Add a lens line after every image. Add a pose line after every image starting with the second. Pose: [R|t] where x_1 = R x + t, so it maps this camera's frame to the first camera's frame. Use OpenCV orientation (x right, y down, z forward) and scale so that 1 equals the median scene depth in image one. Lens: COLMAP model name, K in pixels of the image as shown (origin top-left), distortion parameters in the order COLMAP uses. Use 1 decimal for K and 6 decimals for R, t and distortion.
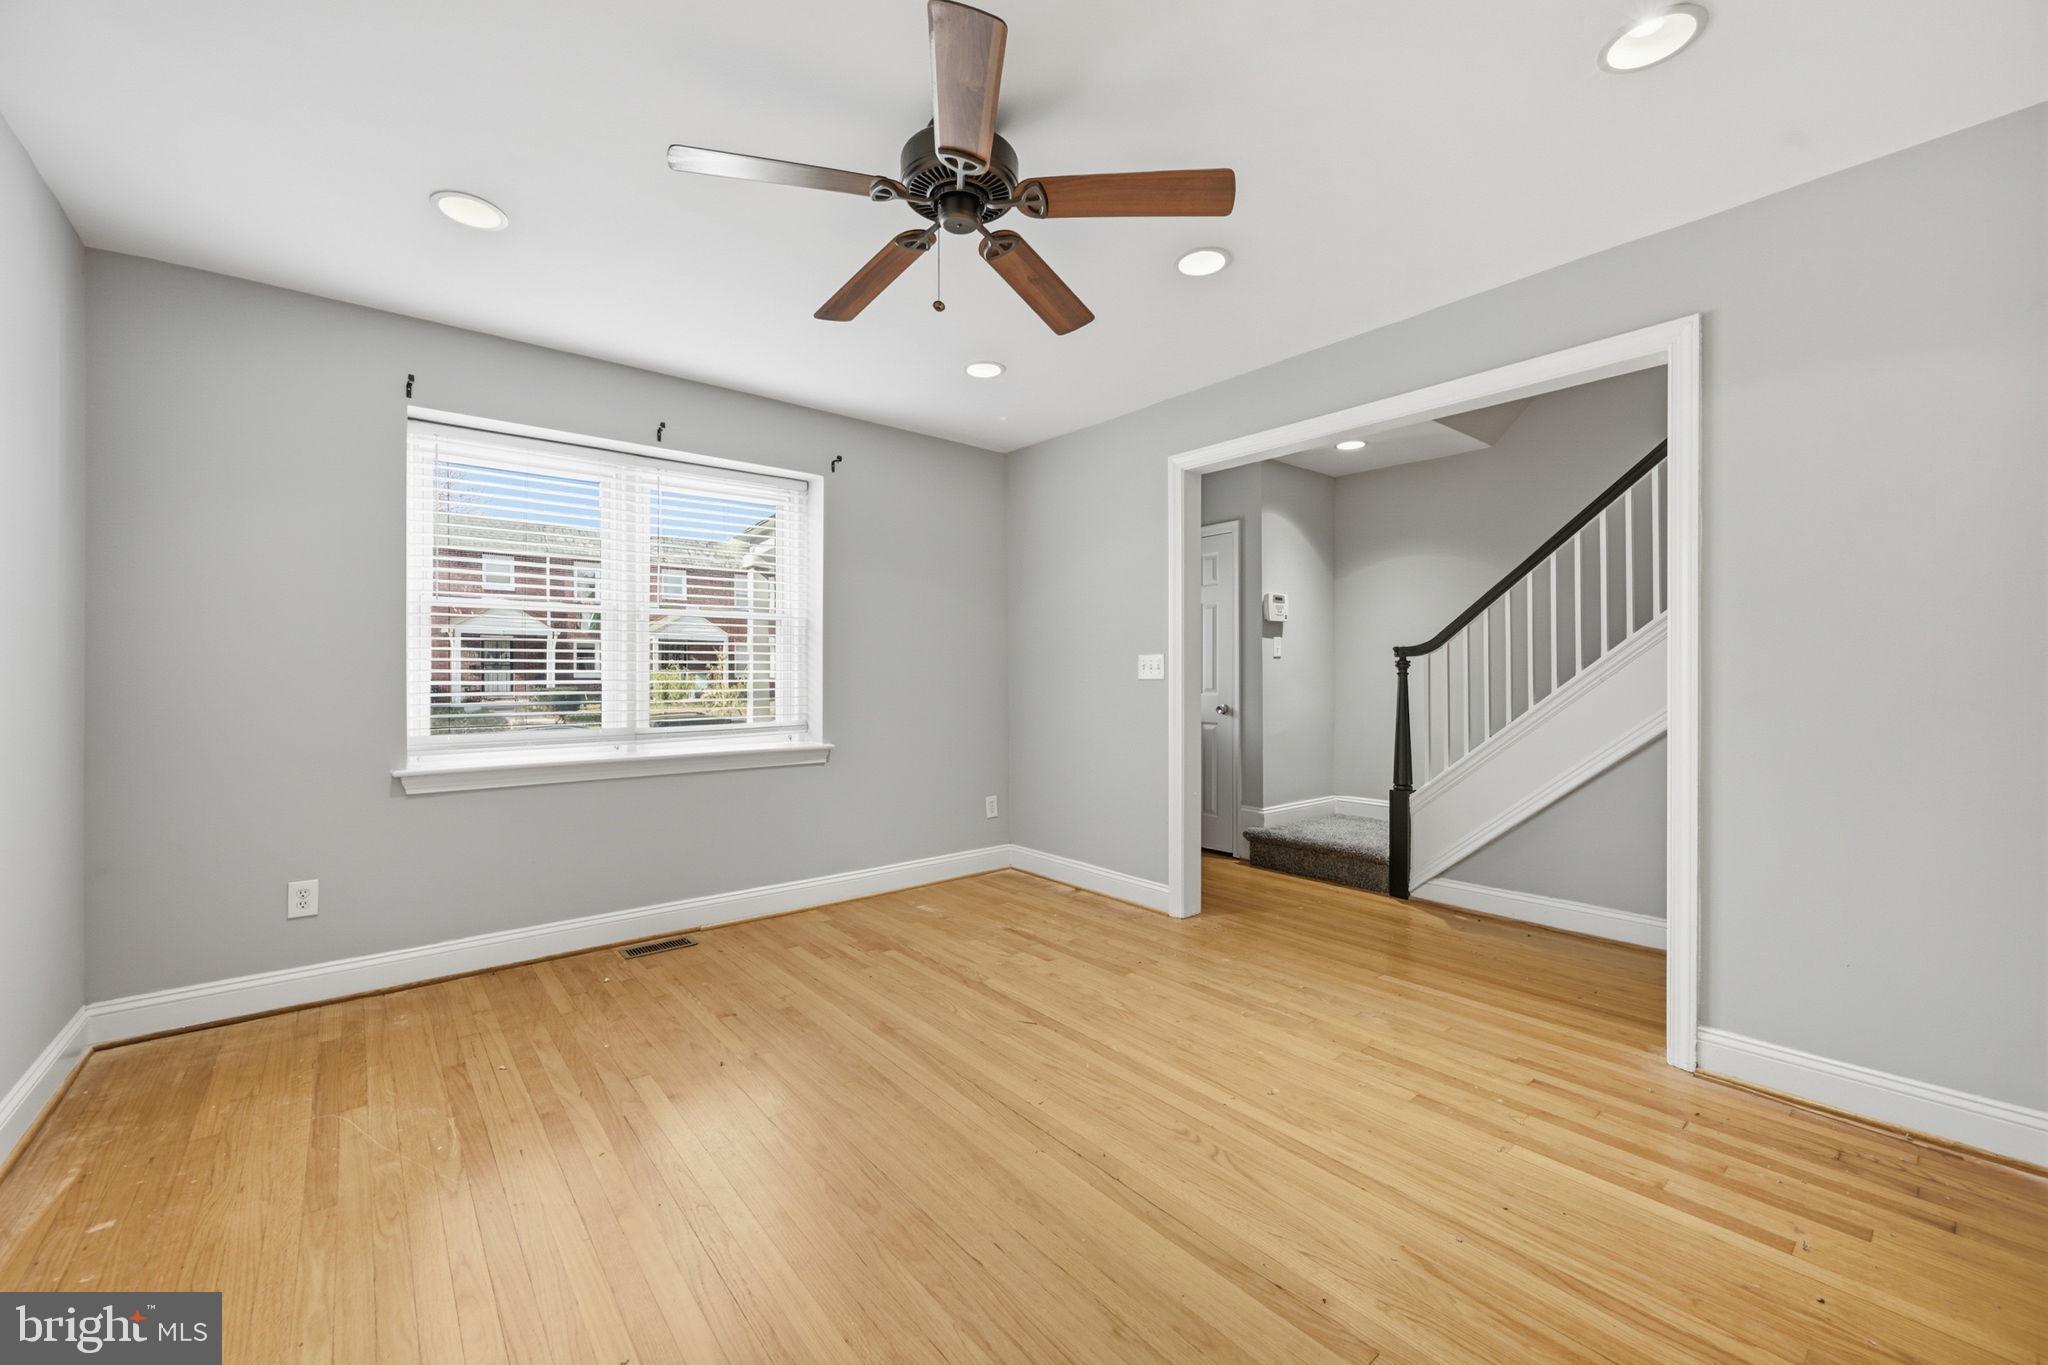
lens RADIAL K [[801.0, 0, 1026.0], [0, 801.0, 681.2], [0, 0, 1]] dist [-0.001046, 0.000061]
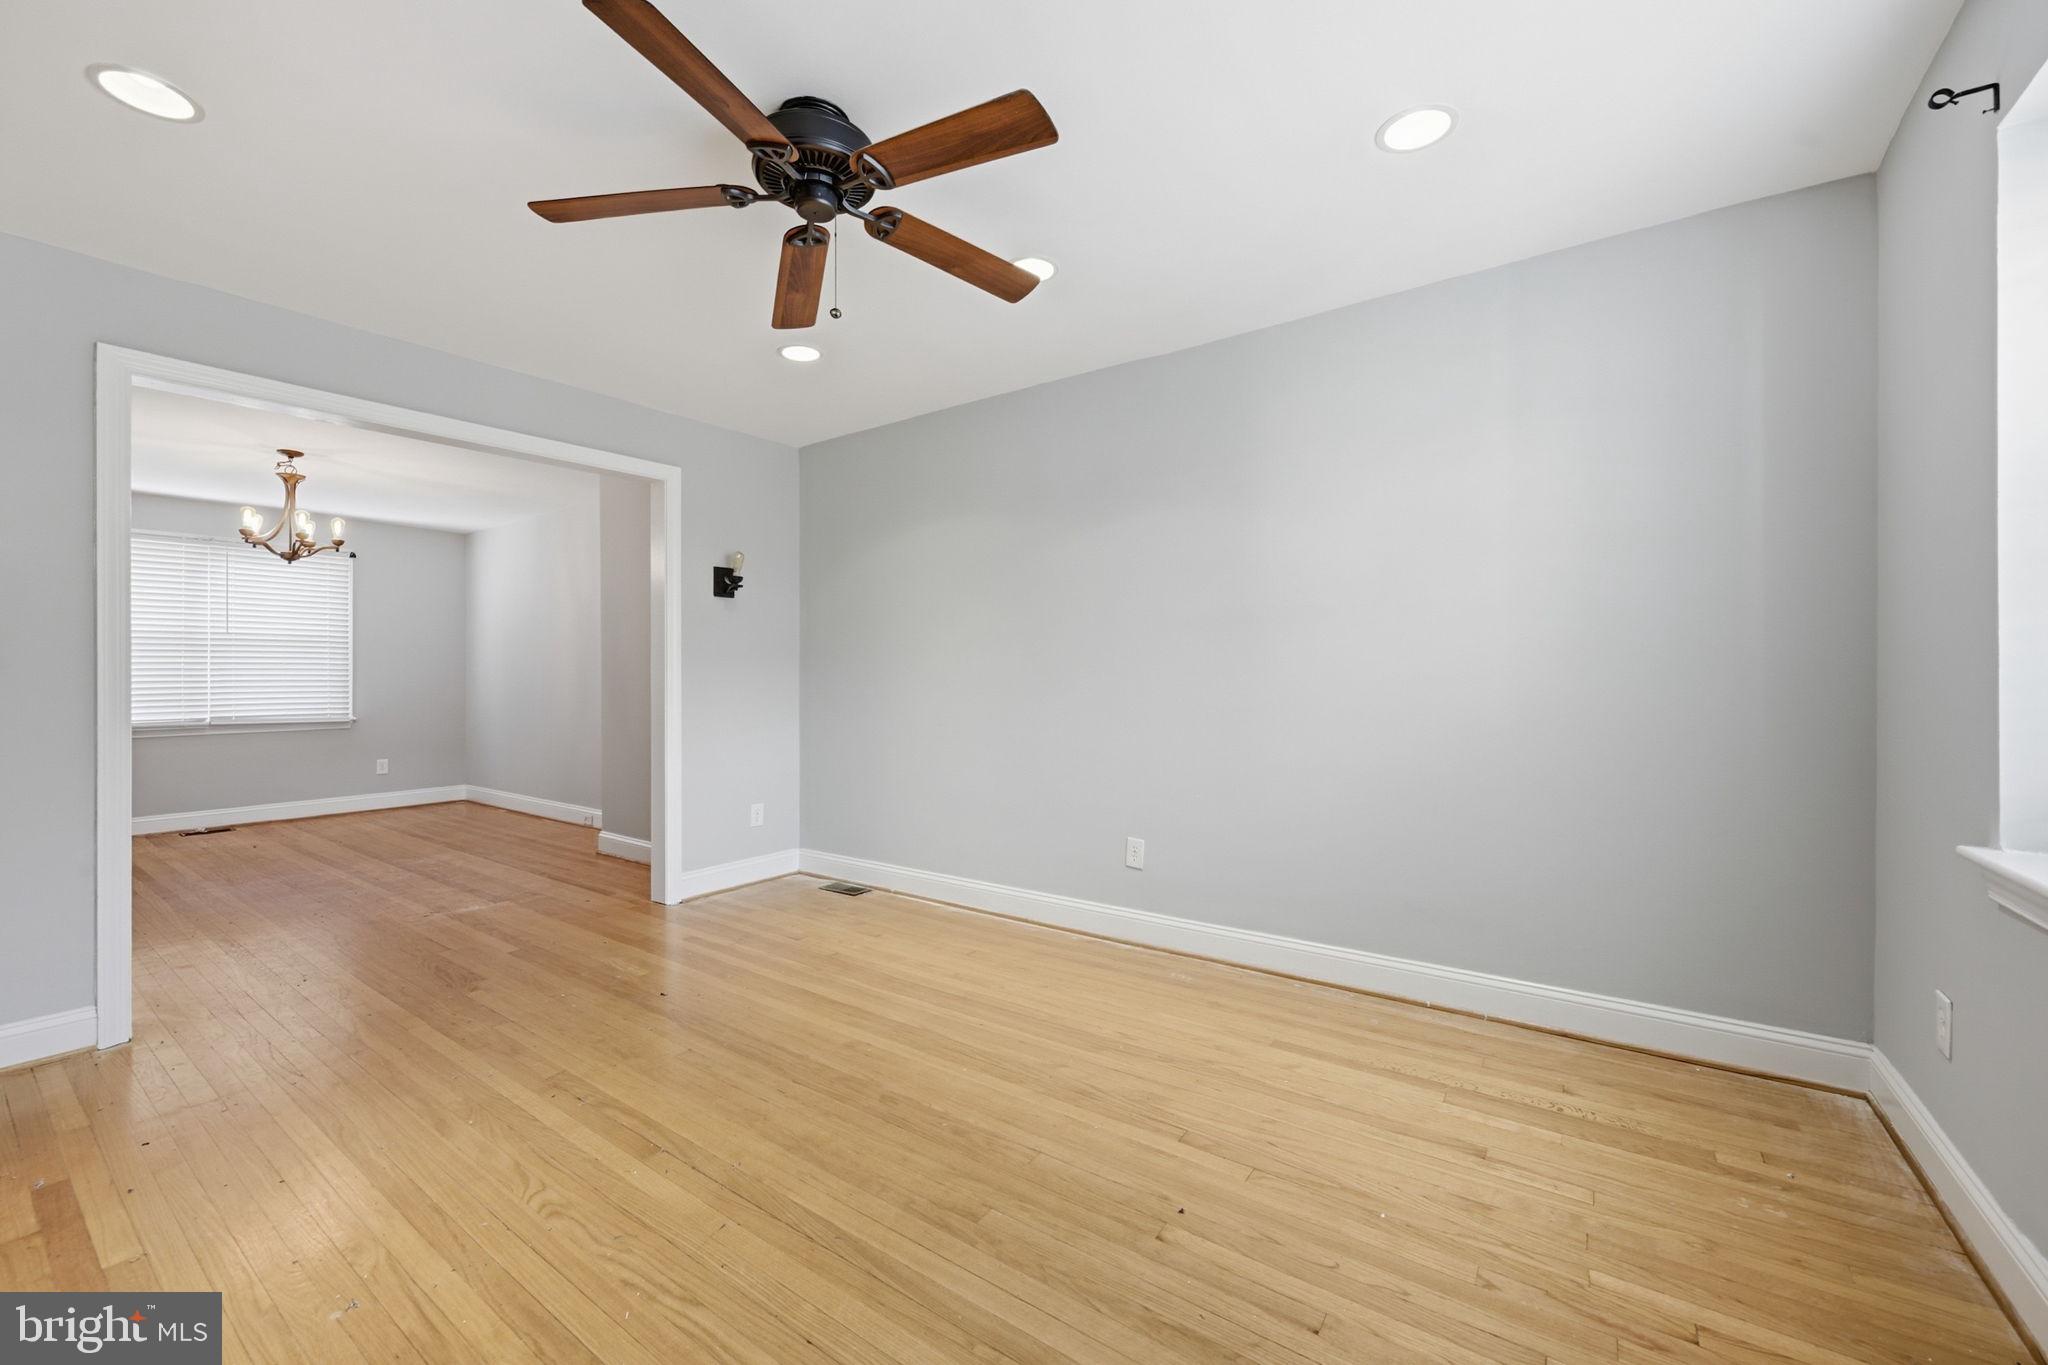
lens RADIAL K [[805.8, 0, 1023.8], [0, 805.8, 674.1], [0, 0, 1]] dist [-0.002869, 0.000582]
pose [[-0.967808, 0.007503, -0.251578, -0.052806], [0.007229, 0.999972, 0.002012, -0.006272], [0.251586, 0.000128, -0.967835, 1.352032]]
